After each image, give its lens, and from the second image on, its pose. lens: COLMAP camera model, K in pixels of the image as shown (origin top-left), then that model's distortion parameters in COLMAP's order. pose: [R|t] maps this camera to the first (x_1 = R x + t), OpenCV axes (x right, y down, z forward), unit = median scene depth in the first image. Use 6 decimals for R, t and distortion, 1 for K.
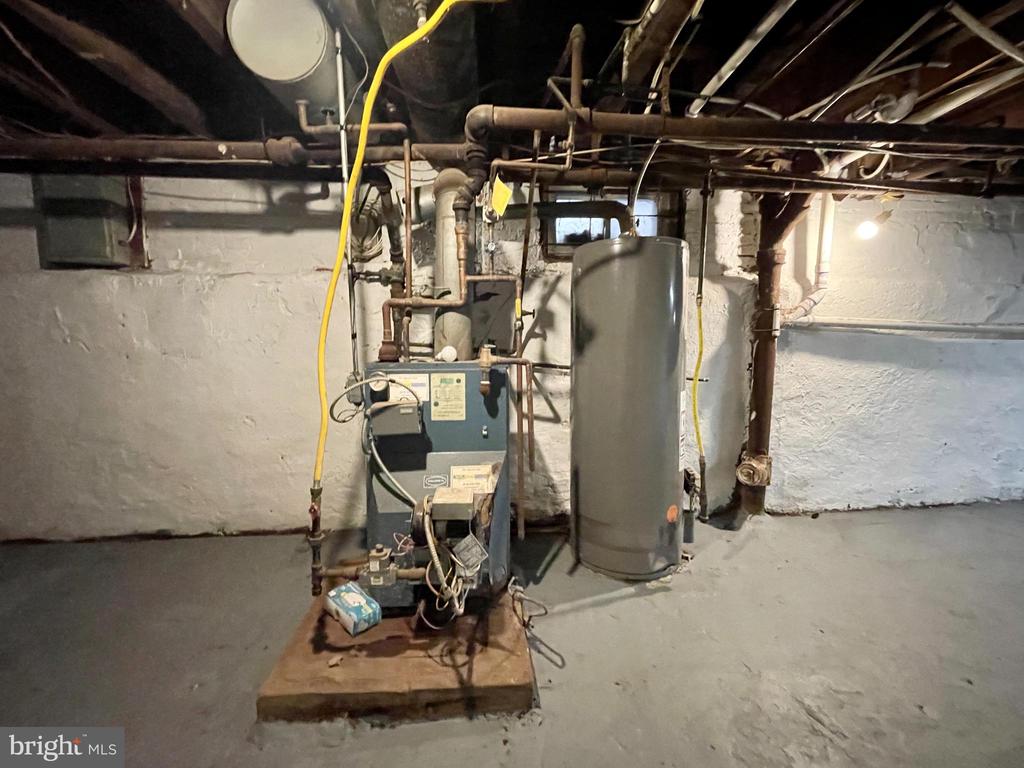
lens RADIAL K [[427.0, 0, 513.1], [0, 427.0, 377.2], [0, 0, 1]] dist [-0.003093, -0.000321]
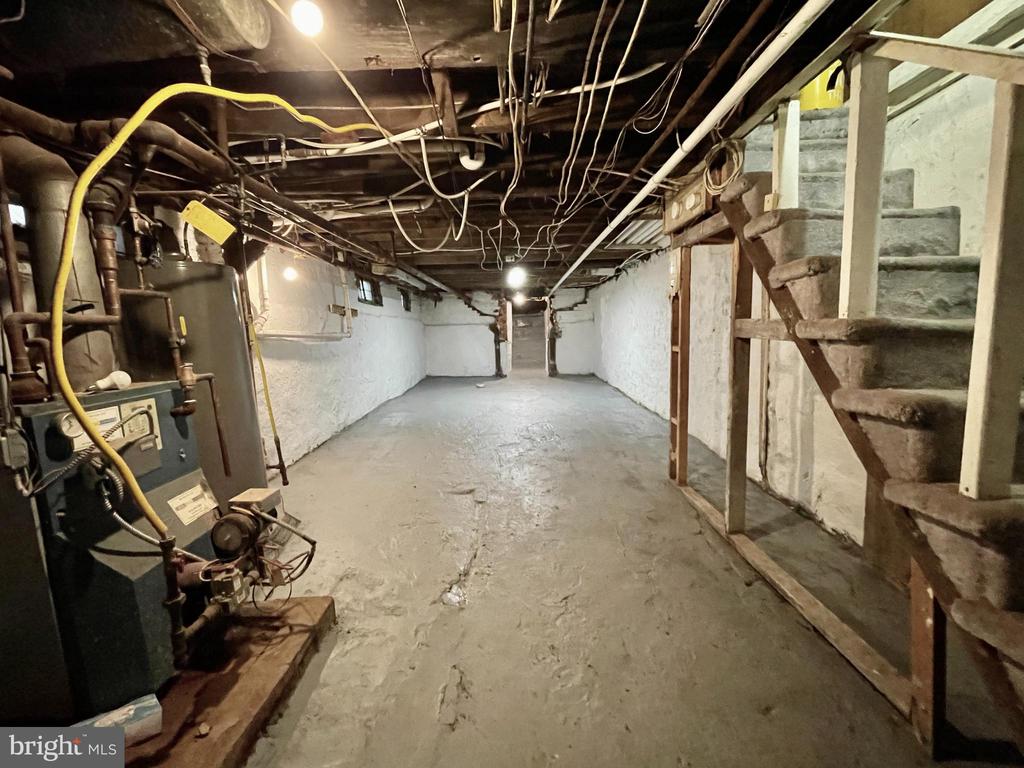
lens RADIAL K [[427.0, 0, 511.0], [0, 427.0, 381.4], [0, 0, 1]] dist [-0.003093, -0.000321]
pose [[0.078103, -0.129952, 0.988439, -0.919602], [0.145597, 0.982324, 0.117644, -0.038706], [-0.986256, 0.134726, 0.095643, 0.158839]]
